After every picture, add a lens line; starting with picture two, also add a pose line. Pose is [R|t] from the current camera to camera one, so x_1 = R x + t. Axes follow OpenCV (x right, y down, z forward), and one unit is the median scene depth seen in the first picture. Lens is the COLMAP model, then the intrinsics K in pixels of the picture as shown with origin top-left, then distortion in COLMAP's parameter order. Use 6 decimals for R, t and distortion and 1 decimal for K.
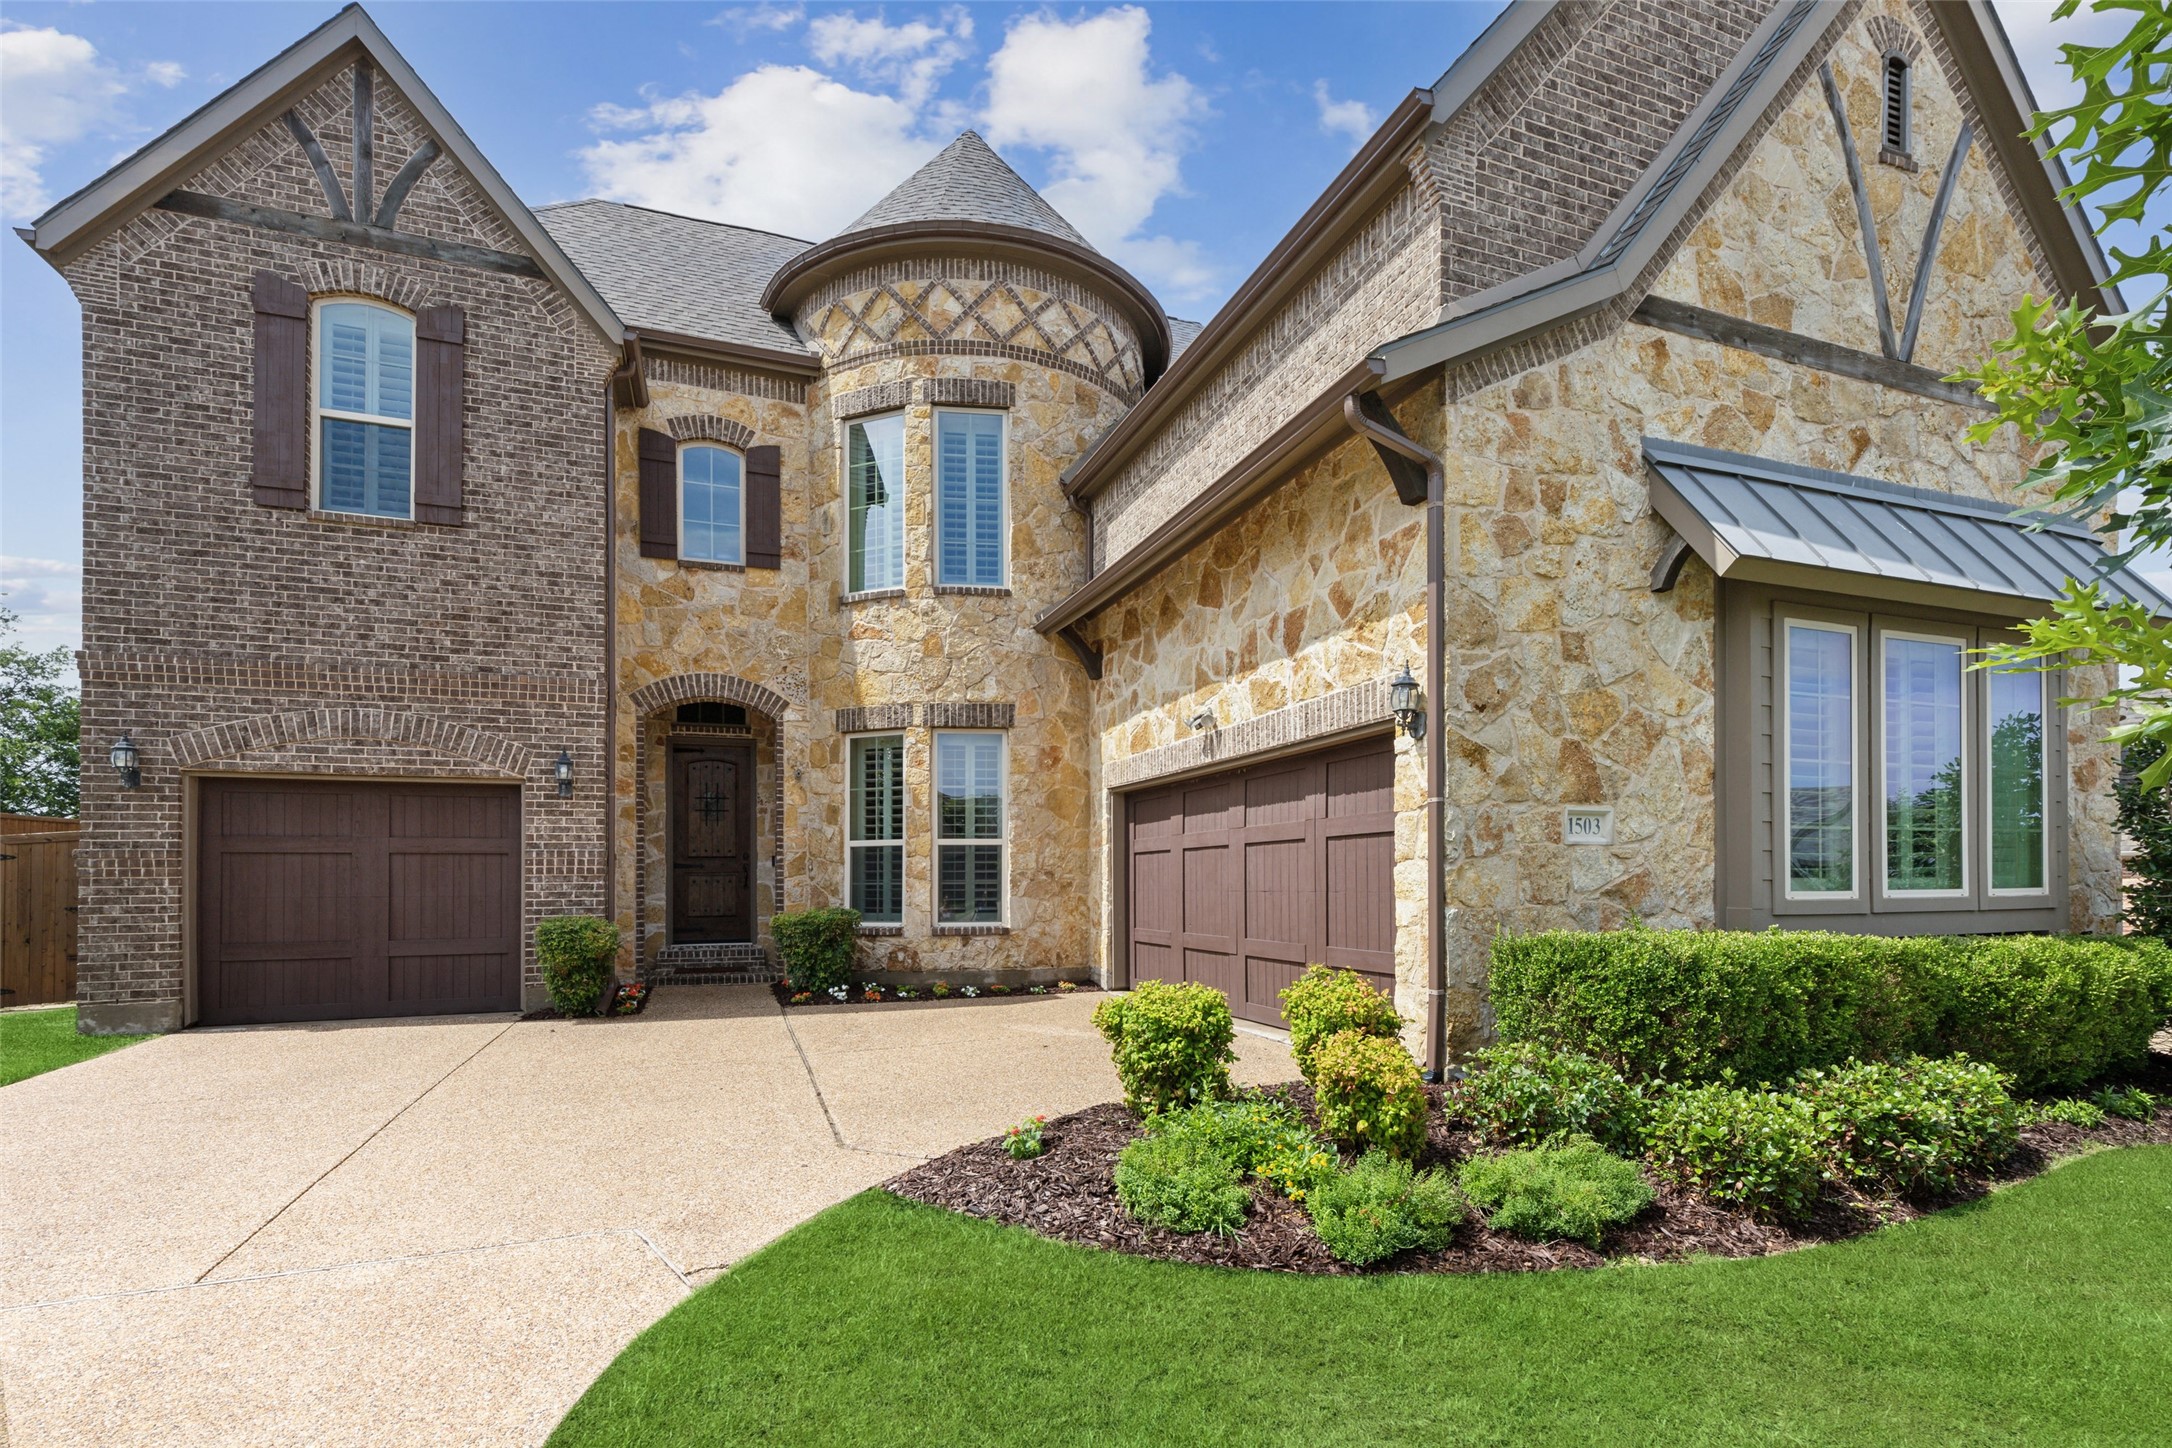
lens RADIAL K [[986.2, 0, 1064.2], [0, 986.2, 775.9], [0, 0, 1]] dist [0.005711, -0.001292]
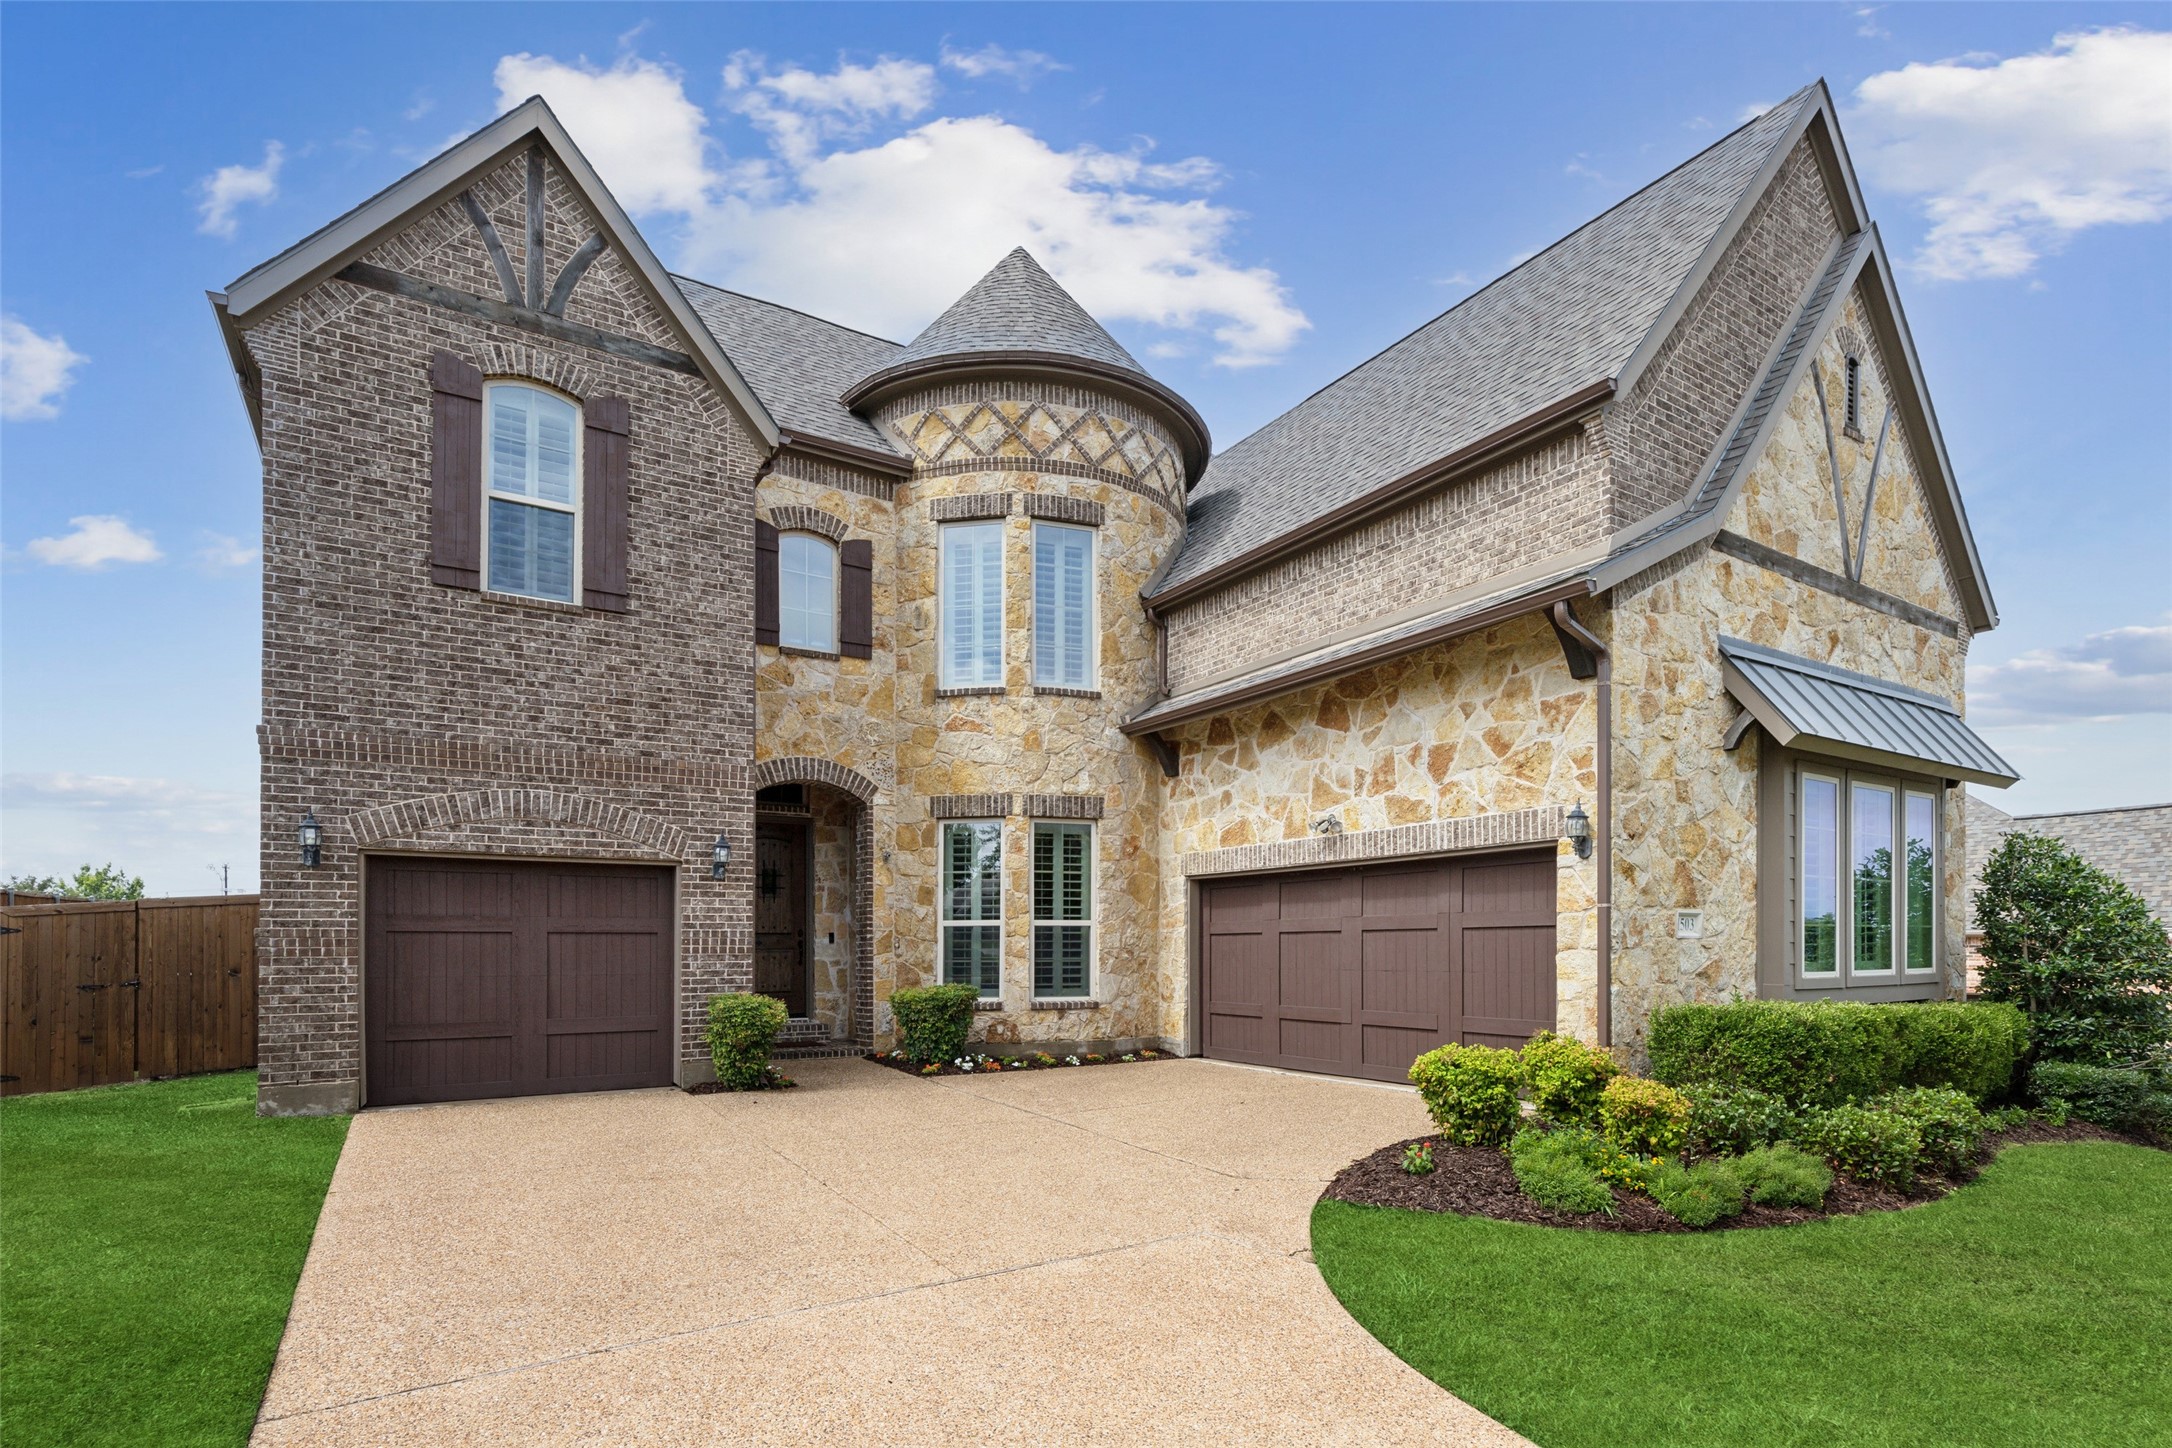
lens RADIAL K [[1042.1, 0, 1049.1], [0, 1042.1, 831.3], [0, 0, 1]] dist [-0.002690, 0.000409]
pose [[0.981200, 0.024303, 0.191457, -0.381382], [-0.023187, 0.999699, -0.008070, -0.028220], [-0.191595, 0.003479, 0.981468, -0.143571]]
